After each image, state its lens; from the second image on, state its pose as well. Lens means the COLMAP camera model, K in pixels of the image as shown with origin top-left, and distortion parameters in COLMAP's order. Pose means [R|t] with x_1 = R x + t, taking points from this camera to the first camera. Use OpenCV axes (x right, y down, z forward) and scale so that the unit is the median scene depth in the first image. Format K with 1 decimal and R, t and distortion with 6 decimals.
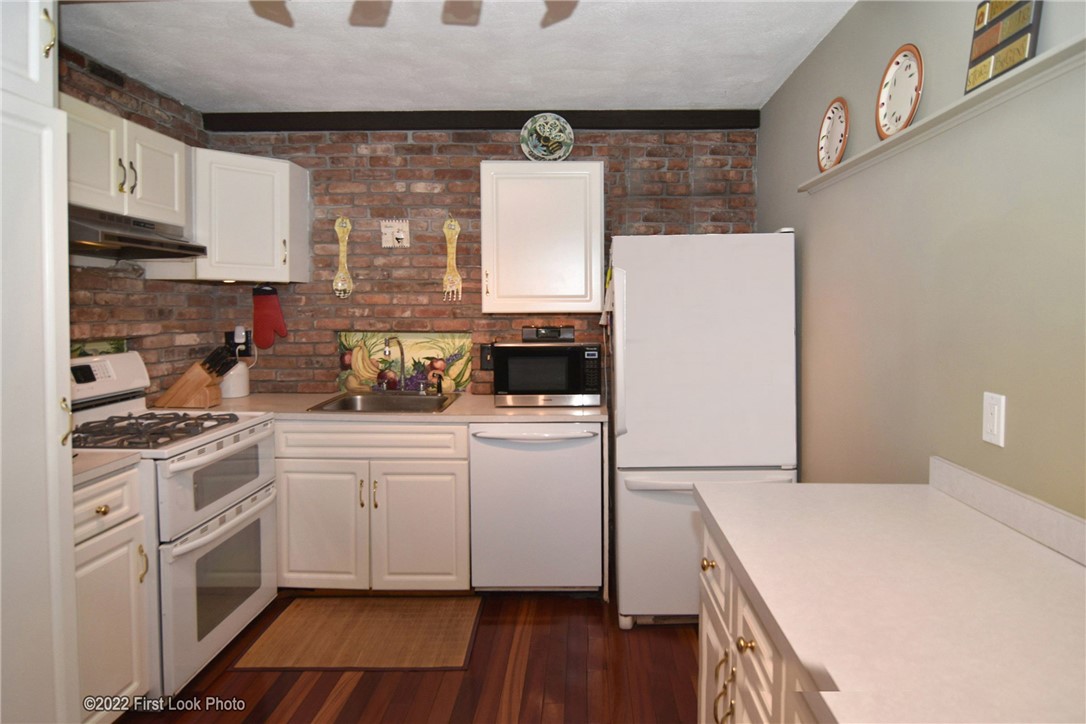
lens RADIAL K [[622.6, 0, 573.2], [0, 622.6, 301.2], [0, 0, 1]] dist [-0.002163, 0.000056]
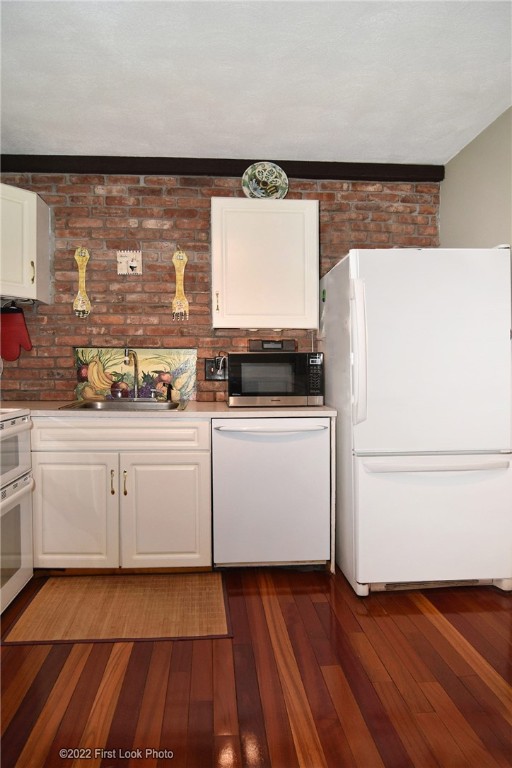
lens RADIAL K [[446.6, 0, 241.1], [0, 446.6, 375.6], [0, 0, 1]] dist [0.001644, -0.022223]
pose [[0.996341, 0.013108, 0.084454, -0.155039], [-0.014394, 0.999789, 0.014636, 0.089676], [-0.084244, -0.015798, 0.996320, 0.165529]]
